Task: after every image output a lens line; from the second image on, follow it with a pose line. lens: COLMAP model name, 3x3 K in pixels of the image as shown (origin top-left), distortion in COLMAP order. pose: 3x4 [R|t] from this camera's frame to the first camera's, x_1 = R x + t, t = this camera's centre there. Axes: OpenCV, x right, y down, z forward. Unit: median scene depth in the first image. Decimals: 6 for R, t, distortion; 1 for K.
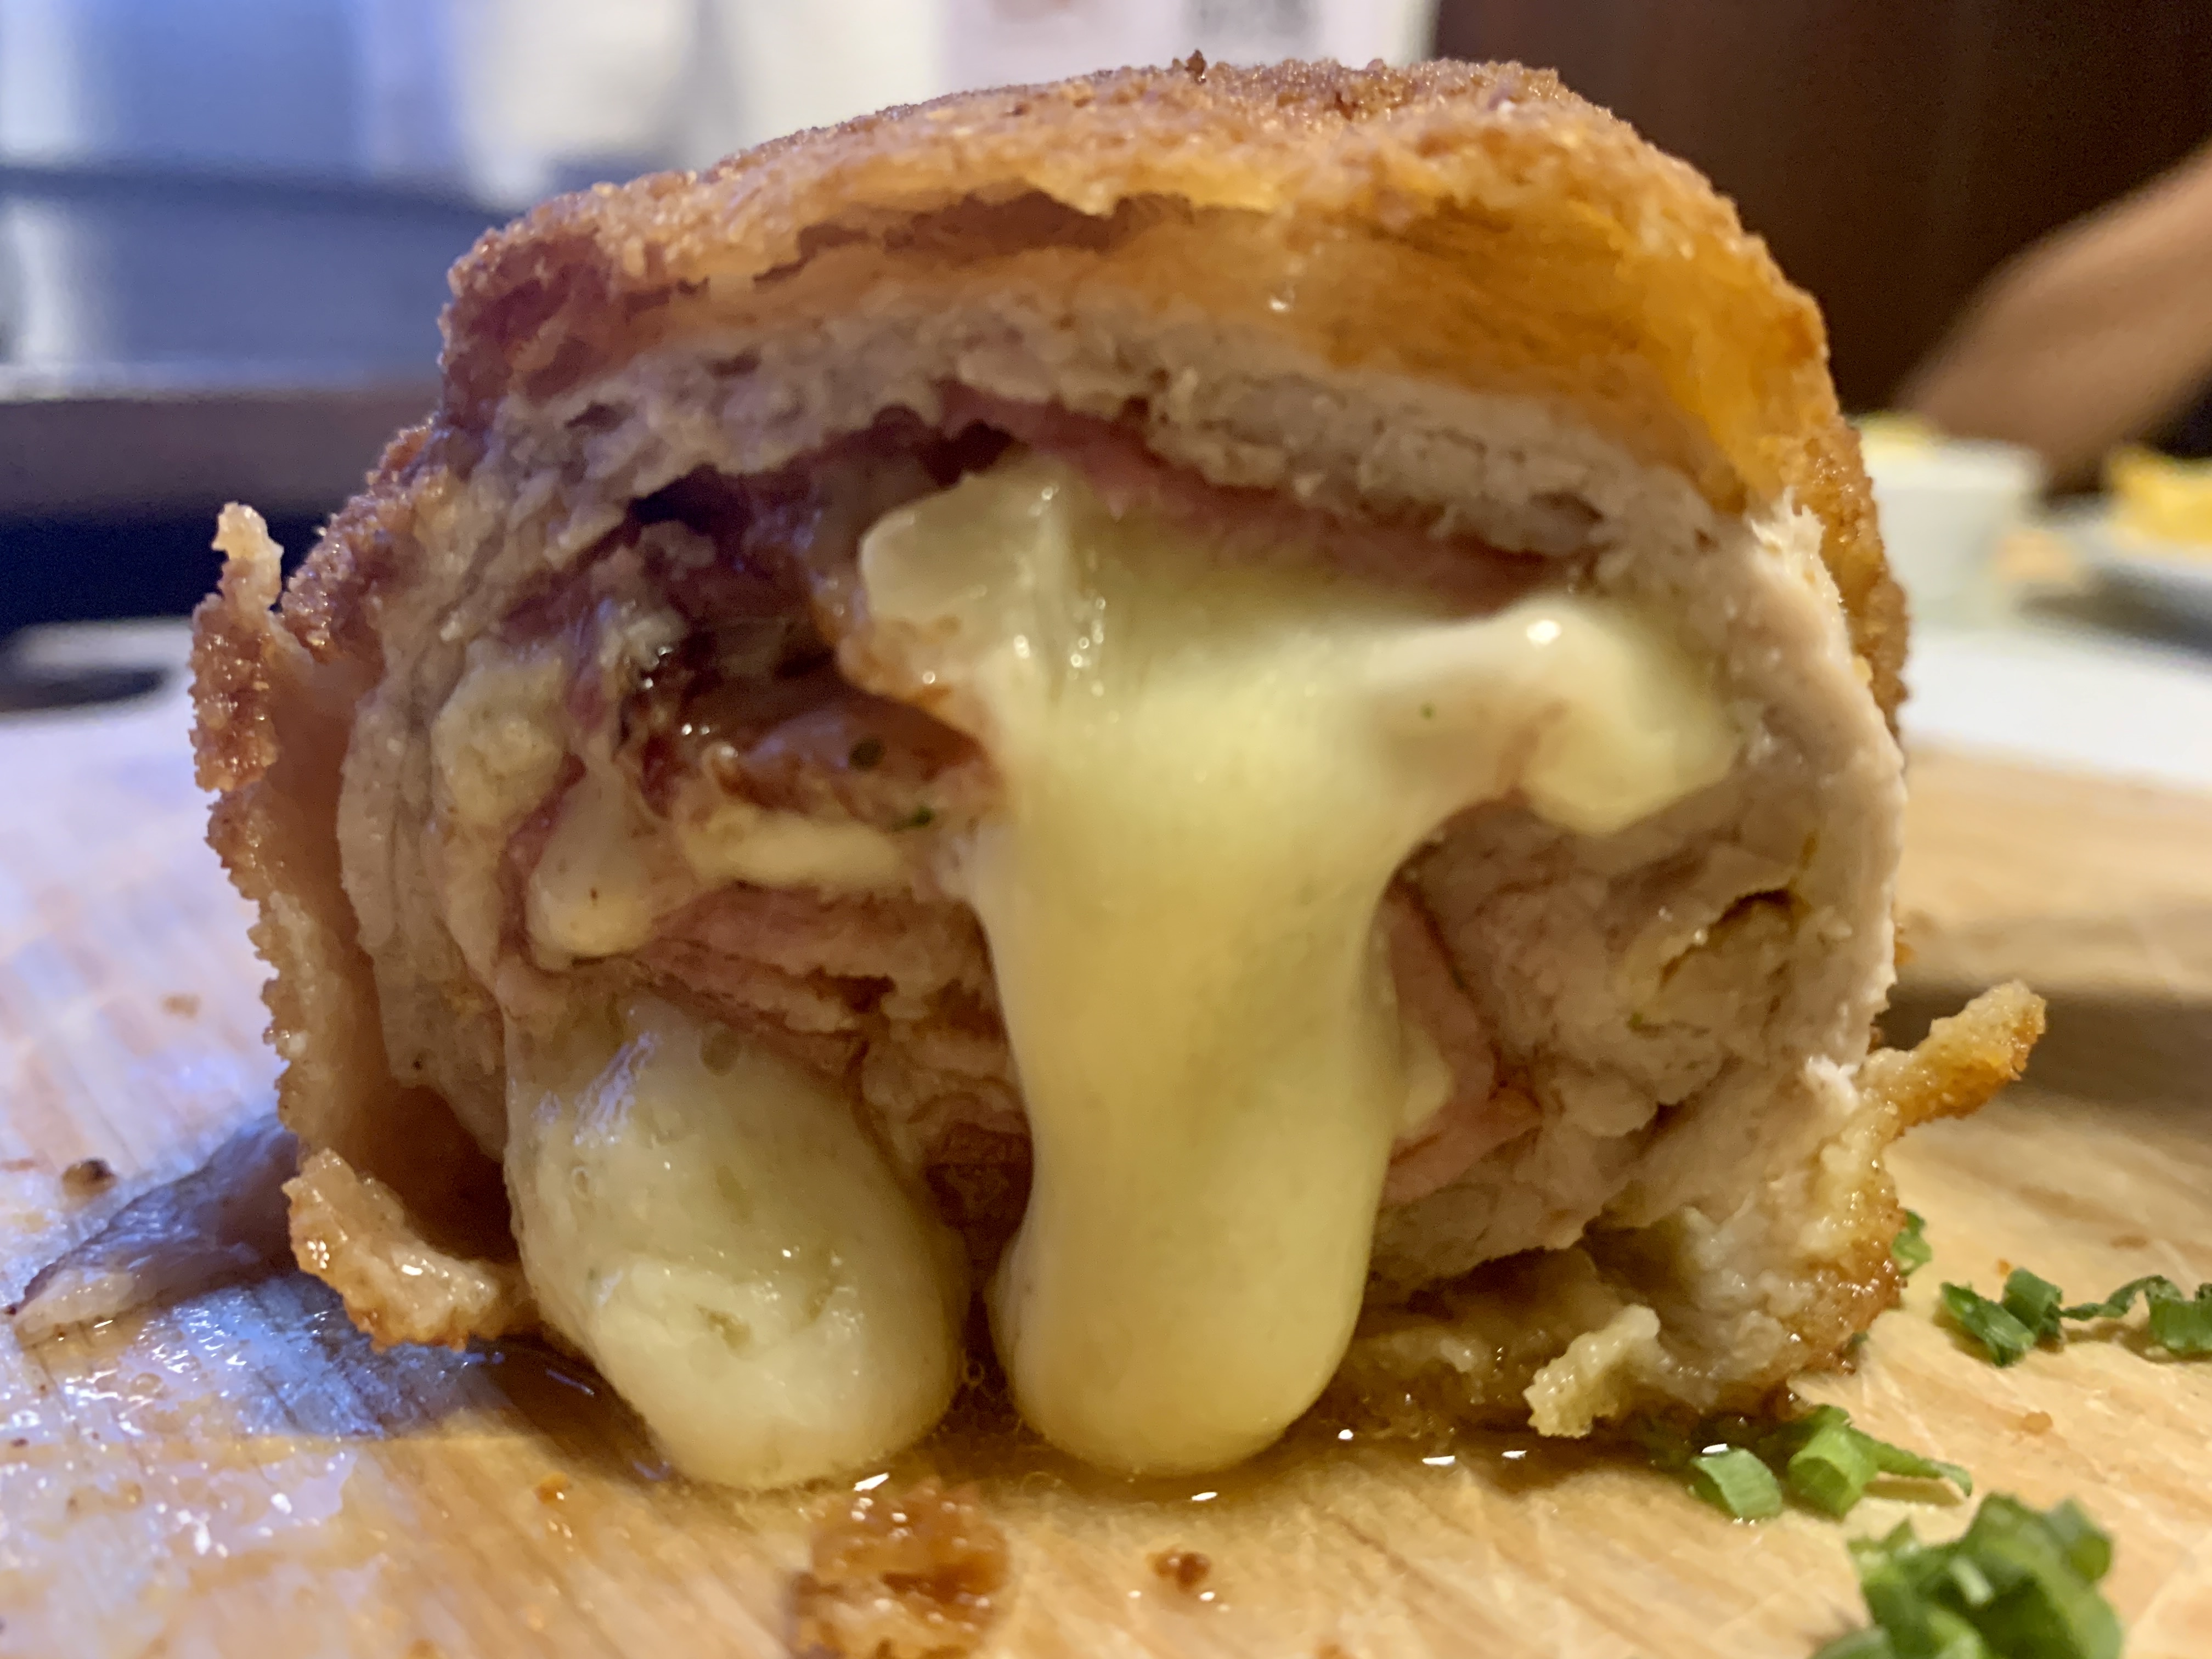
lens RADIAL K [[1723.0, 0, 1093.4], [0, 1723.0, 844.8], [0, 0, 1]] dist [0.055408, -0.020113]
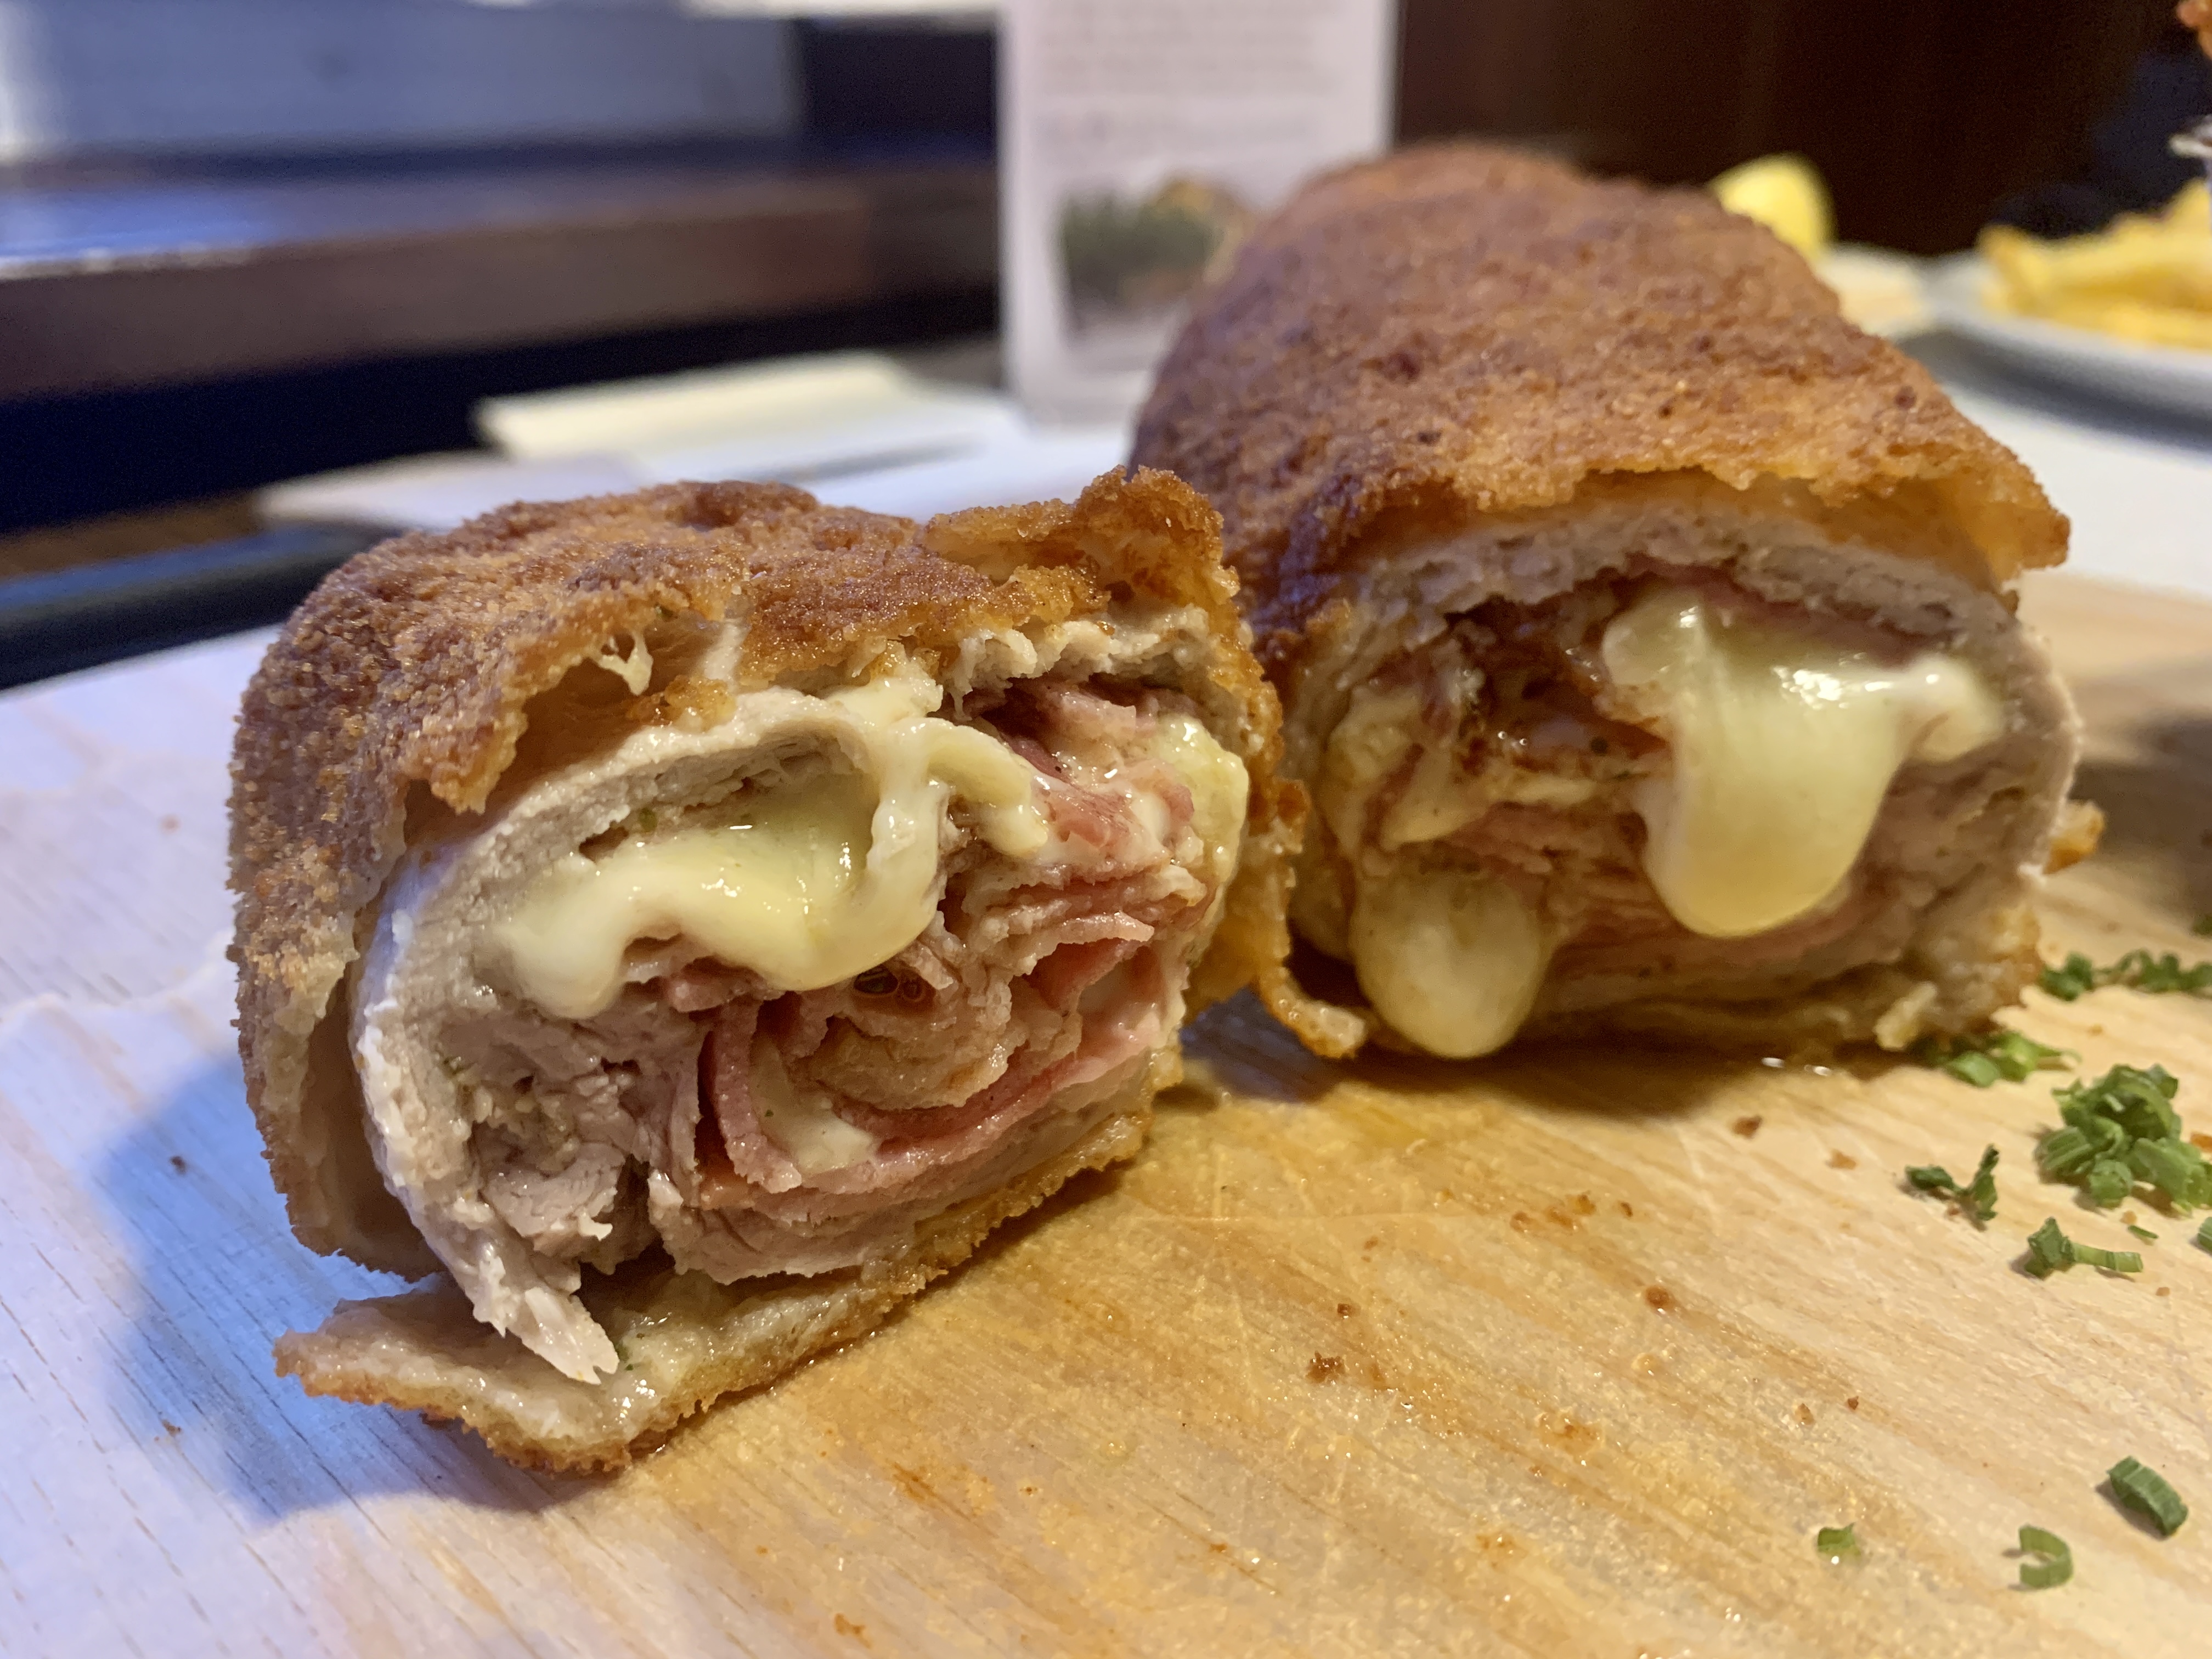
lens RADIAL K [[1715.2, 0, 1113.0], [0, 1715.2, 830.9], [0, 0, 1]] dist [0.028251, -0.046350]
pose [[0.989889, -0.059257, 0.128870, -0.930923], [0.038174, 0.986329, 0.160306, -0.289891], [-0.136607, -0.153766, 0.978619, -0.861410]]
